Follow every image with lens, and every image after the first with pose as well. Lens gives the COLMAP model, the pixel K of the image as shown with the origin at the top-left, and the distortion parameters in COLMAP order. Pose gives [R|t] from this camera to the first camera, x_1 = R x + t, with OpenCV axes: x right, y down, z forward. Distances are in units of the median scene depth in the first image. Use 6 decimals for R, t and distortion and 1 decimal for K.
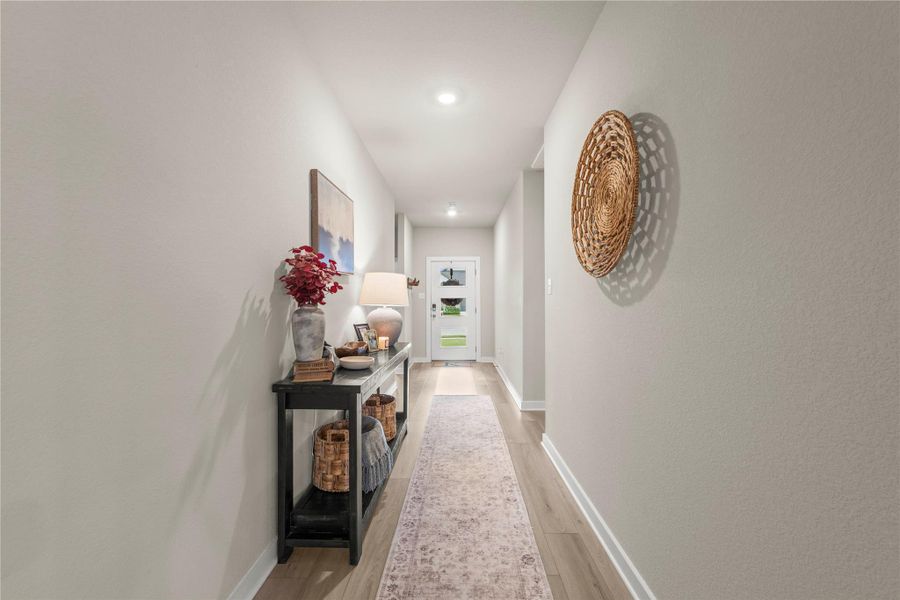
lens RADIAL K [[354.8, 0, 457.0], [0, 354.8, 304.8], [0, 0, 1]] dist [-0.001955, -0.000443]
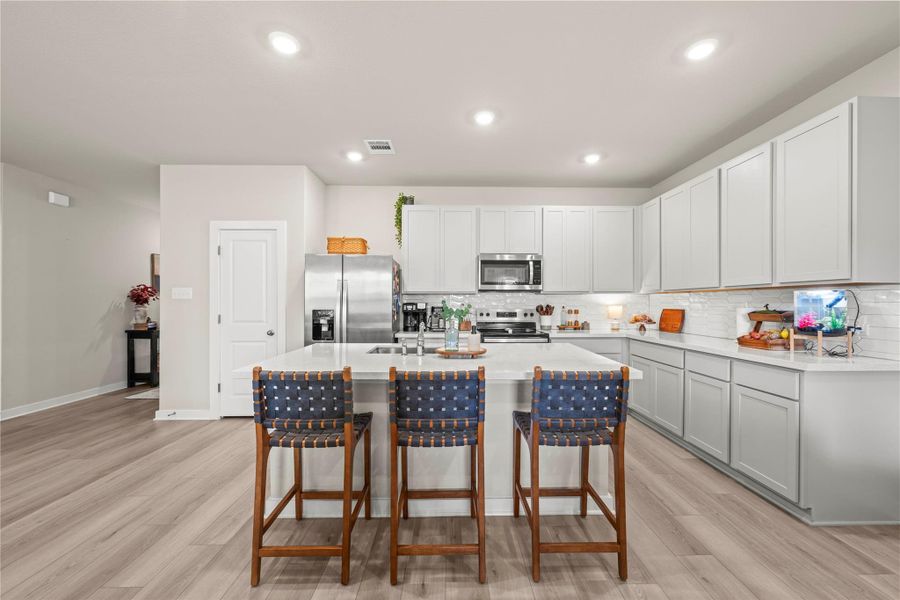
lens RADIAL K [[353.9, 0, 454.3], [0, 353.9, 301.3], [0, 0, 1]] dist [-0.000468, 0.000048]
pose [[0.999764, 0.000277, 0.021715, 1.122804], [0.000079, 0.999866, -0.016393, 0.011513], [-0.021716, 0.016391, 0.999630, -1.060424]]
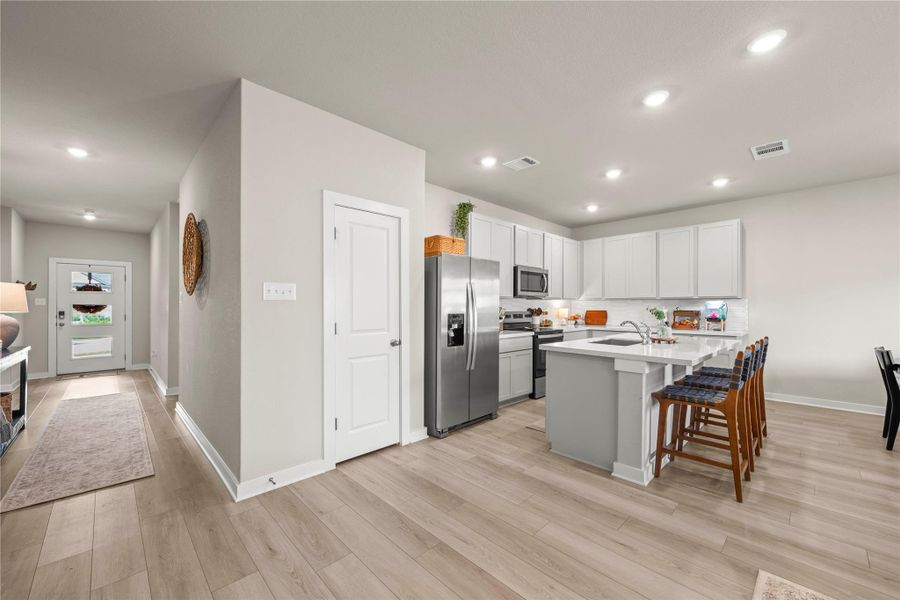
lens RADIAL K [[354.8, 0, 457.0], [0, 354.8, 304.8], [0, 0, 1]] dist [-0.001955, -0.000443]
pose [[0.712916, 0.004049, 0.701238, 0.043379], [0.009406, 0.999838, -0.015336, 0.010023], [-0.701186, 0.017529, 0.712762, -0.699709]]
